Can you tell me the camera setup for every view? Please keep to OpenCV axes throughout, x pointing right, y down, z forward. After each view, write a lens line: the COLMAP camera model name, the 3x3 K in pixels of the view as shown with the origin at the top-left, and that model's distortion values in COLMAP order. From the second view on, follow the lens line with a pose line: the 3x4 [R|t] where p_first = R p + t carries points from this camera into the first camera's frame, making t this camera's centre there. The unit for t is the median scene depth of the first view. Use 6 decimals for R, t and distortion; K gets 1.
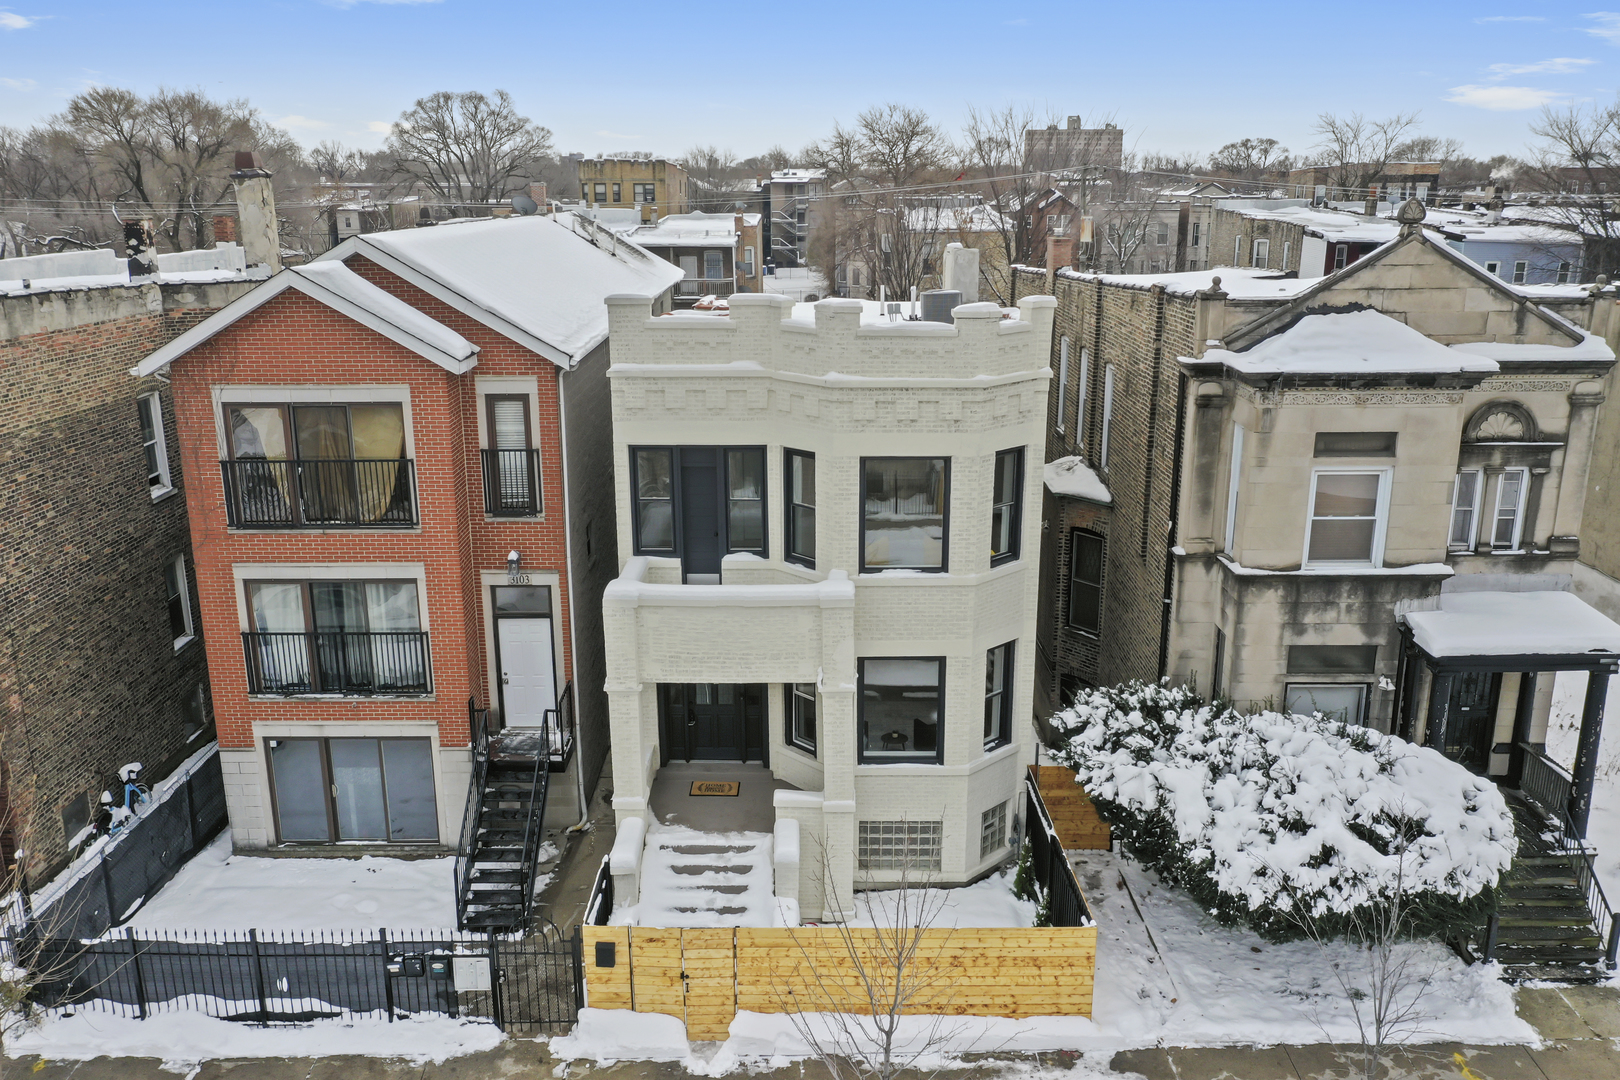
lens RADIAL K [[1307.3, 0, 810.0], [0, 1307.3, 540.0], [0, 0, 1]] dist [-0.003085, 0.006108]
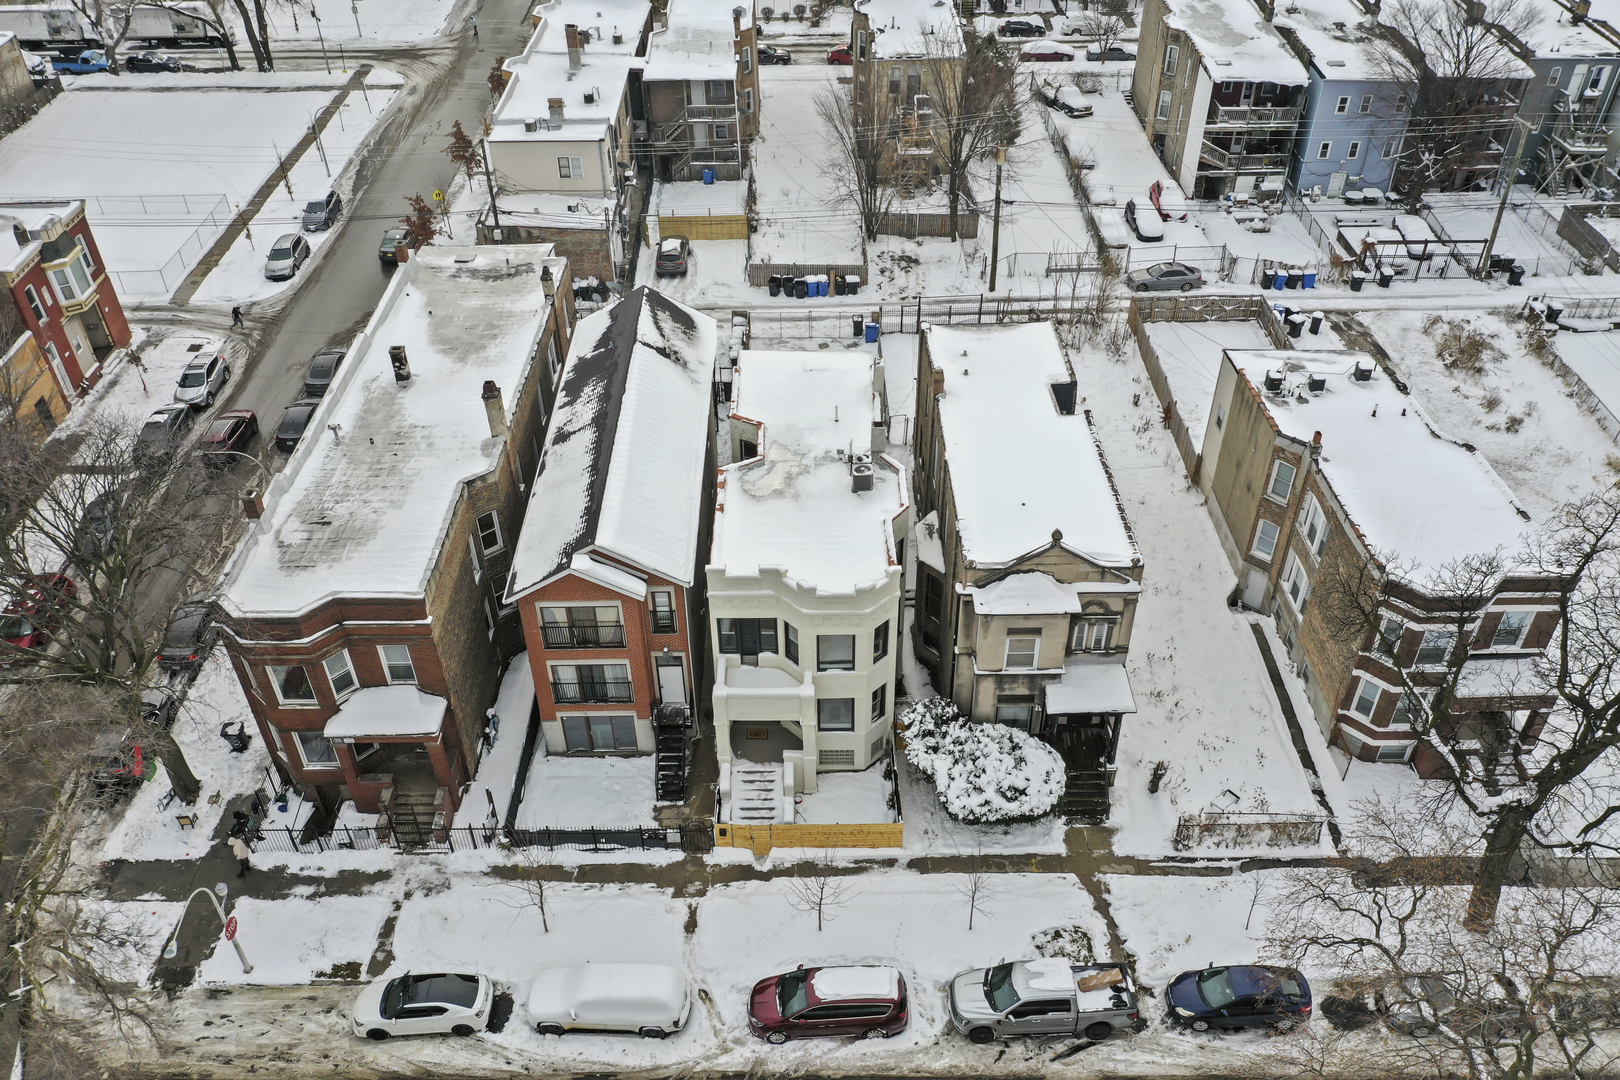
lens RADIAL K [[1307.3, 0, 810.0], [0, 1307.3, 540.0], [0, 0, 1]] dist [-0.003085, 0.006108]
pose [[0.999925, -0.012265, -0.000398, 0.028410], [0.011410, 0.917307, 0.398018, -1.133143], [-0.004517, -0.397992, 0.917378, -1.074924]]
